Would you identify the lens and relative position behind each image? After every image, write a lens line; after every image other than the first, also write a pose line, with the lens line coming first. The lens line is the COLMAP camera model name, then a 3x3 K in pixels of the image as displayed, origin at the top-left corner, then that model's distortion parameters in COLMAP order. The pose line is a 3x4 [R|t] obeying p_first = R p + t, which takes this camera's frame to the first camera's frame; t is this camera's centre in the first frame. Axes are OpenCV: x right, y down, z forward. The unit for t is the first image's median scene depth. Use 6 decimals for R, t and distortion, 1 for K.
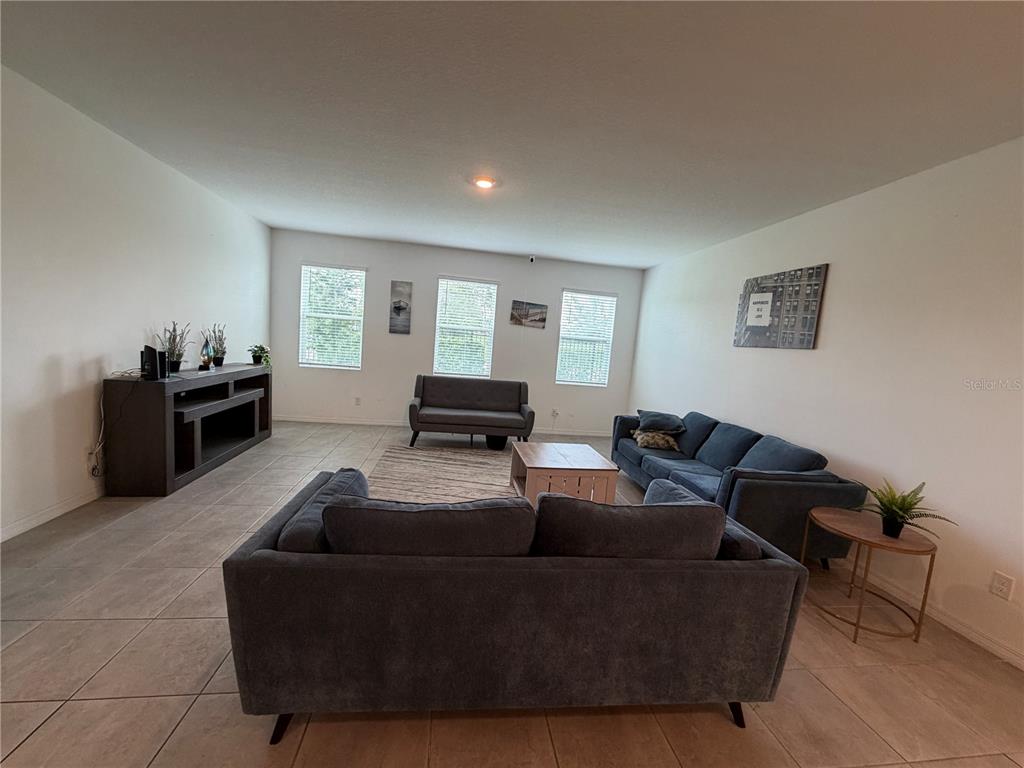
lens RADIAL K [[410.1, 0, 508.9], [0, 410.1, 387.0], [0, 0, 1]] dist [-0.000113, -0.000400]
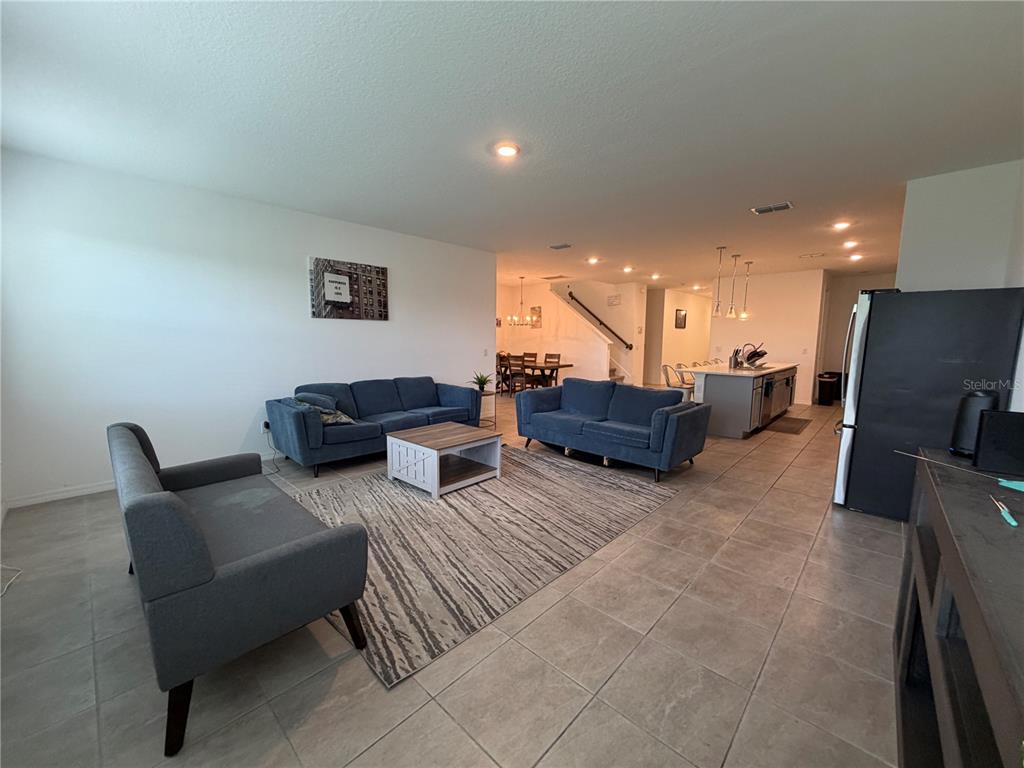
lens RADIAL K [[410.1, 0, 506.4], [0, 410.1, 387.6], [0, 0, 1]] dist [-0.000113, -0.000400]
pose [[-0.622760, -0.176247, 0.762304, -0.707044], [0.029648, 0.968283, 0.248091, -0.190588], [-0.781851, 0.177102, -0.597783, 1.402365]]
